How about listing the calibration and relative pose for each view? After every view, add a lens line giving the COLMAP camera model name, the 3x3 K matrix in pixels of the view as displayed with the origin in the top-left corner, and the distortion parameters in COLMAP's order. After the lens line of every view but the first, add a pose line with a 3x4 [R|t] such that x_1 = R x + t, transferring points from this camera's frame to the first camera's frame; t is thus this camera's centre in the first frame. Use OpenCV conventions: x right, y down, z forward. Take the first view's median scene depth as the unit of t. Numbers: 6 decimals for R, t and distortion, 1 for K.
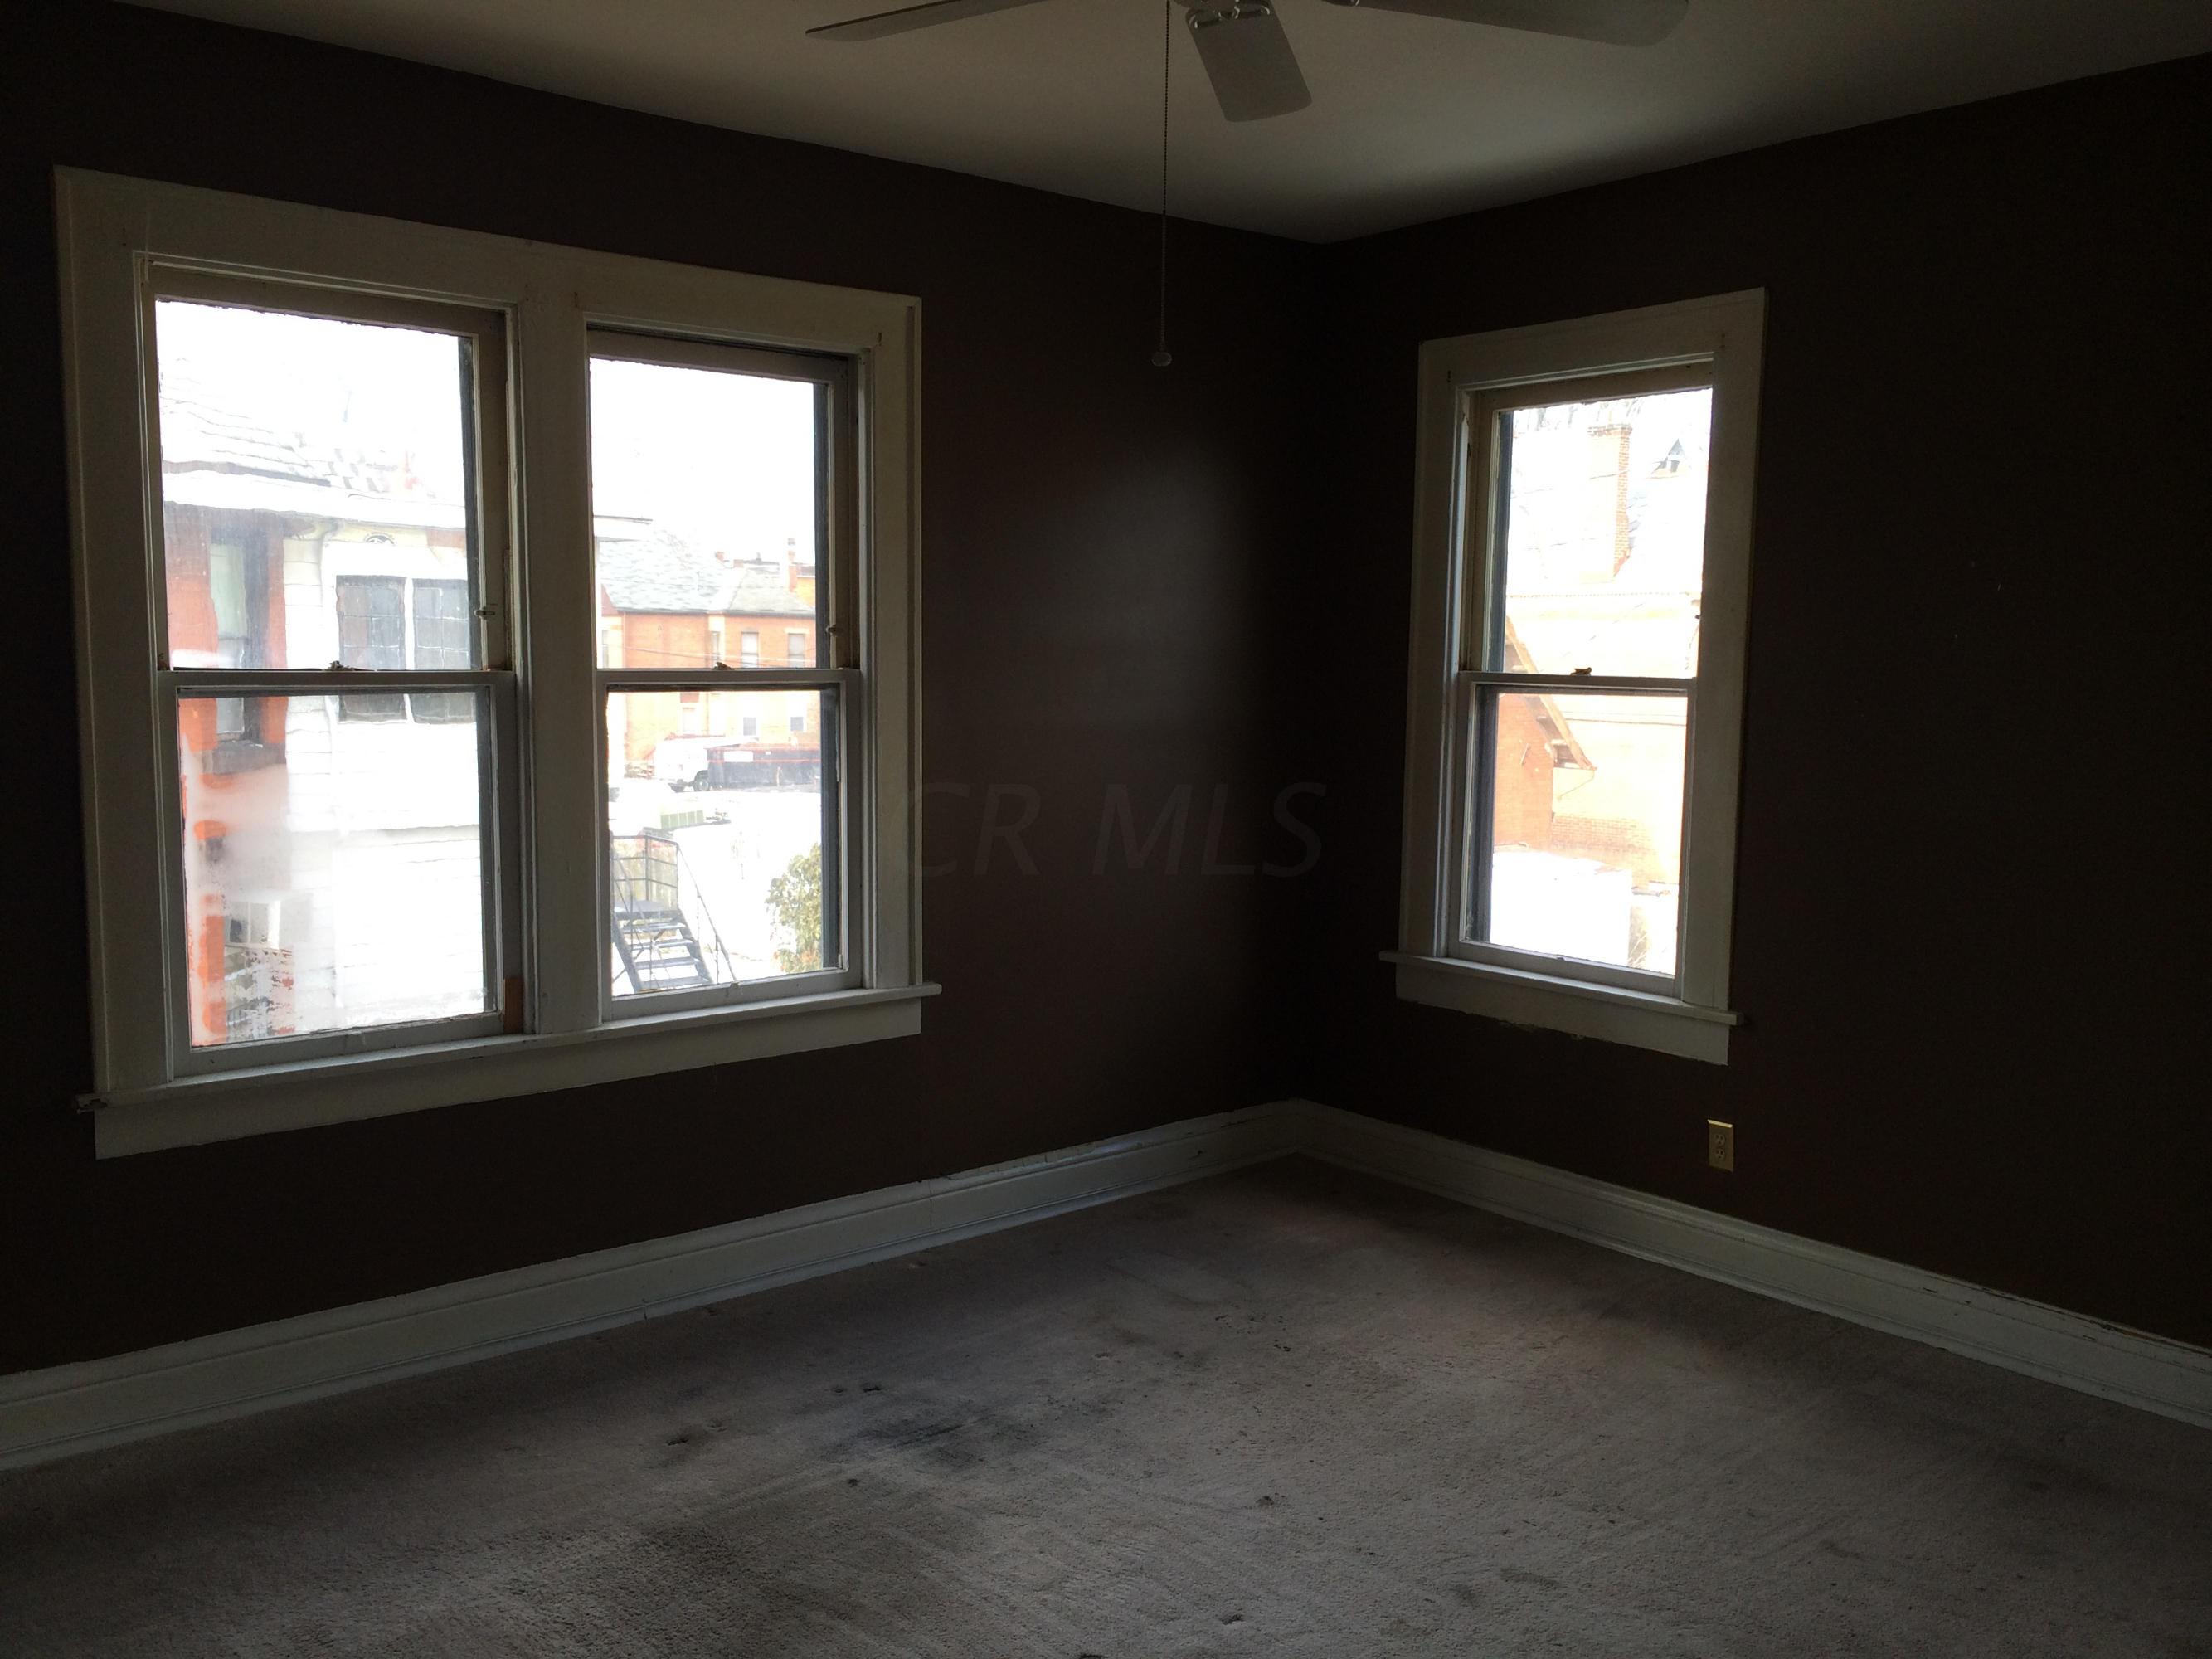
lens RADIAL K [[1894.5, 0, 1095.6], [0, 1894.5, 828.3], [0, 0, 1]] dist [0.085036, -0.084575]
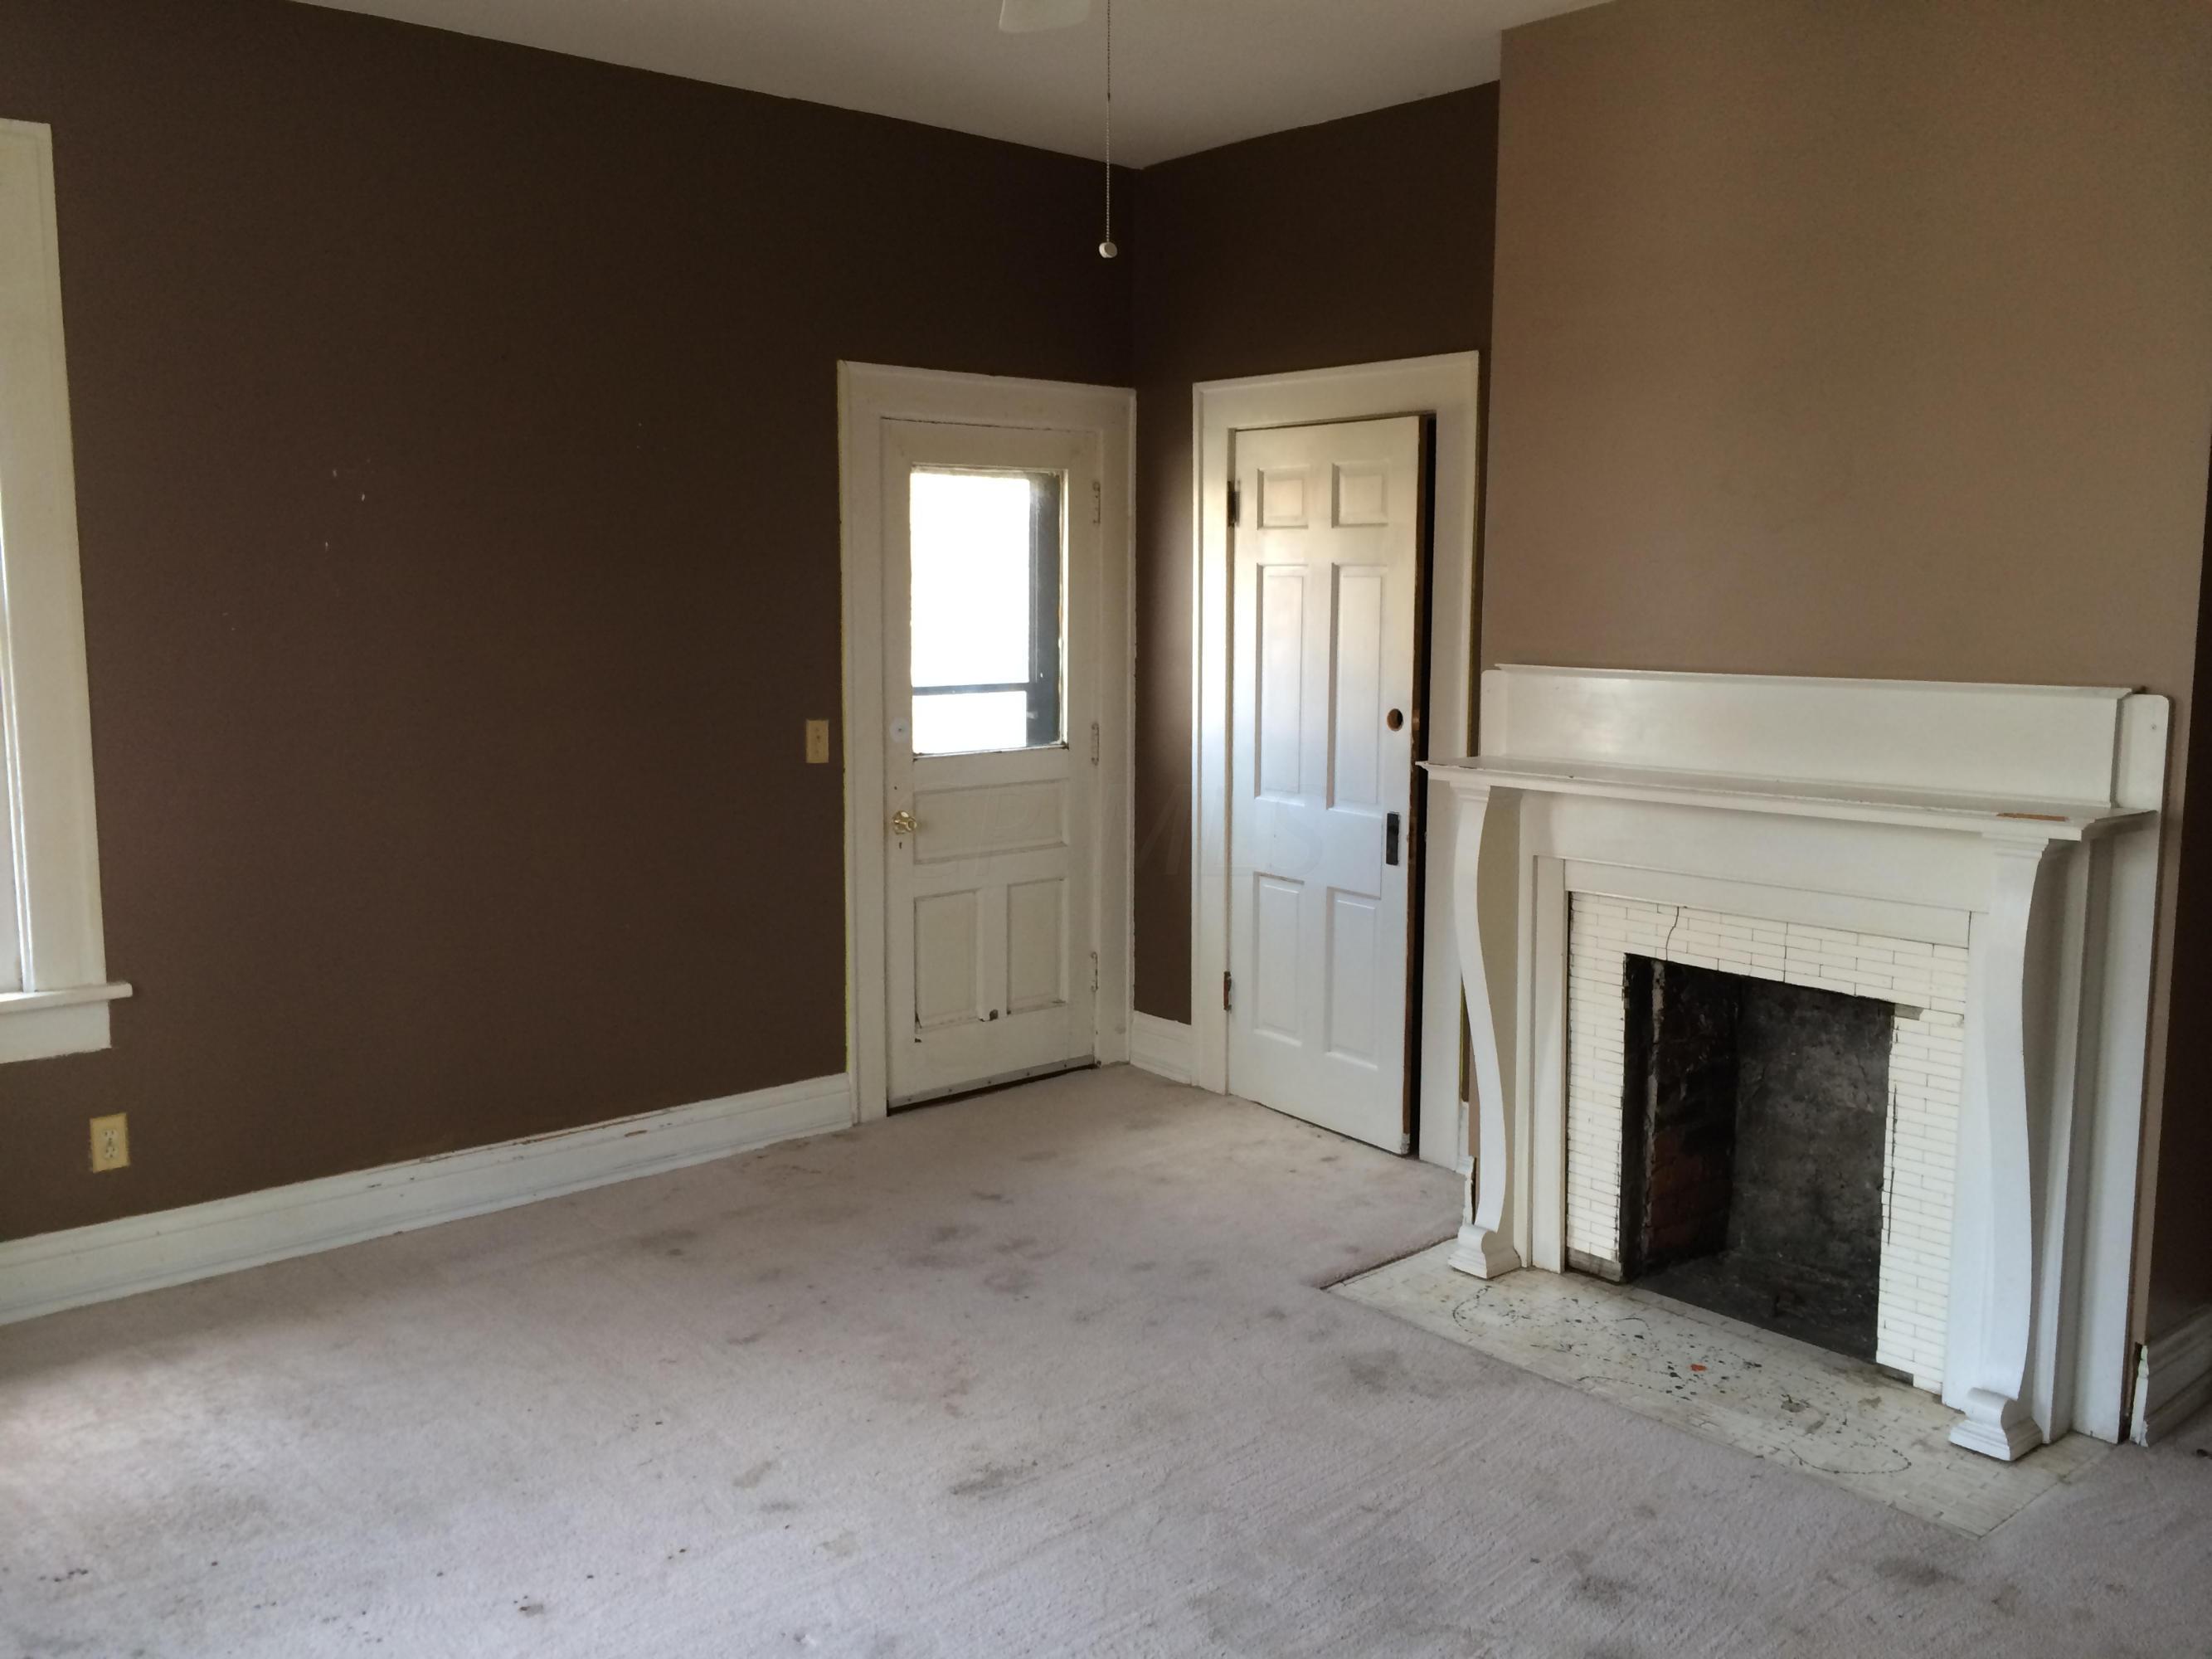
lens RADIAL K [[1894.5, 0, 1095.6], [0, 1894.5, 828.3], [0, 0, 1]] dist [0.085036, -0.084575]
pose [[-0.010977, -0.147051, 0.989068, -0.563317], [0.103016, 0.983698, 0.147396, -0.059650], [-0.994619, 0.103508, 0.004350, 0.602044]]
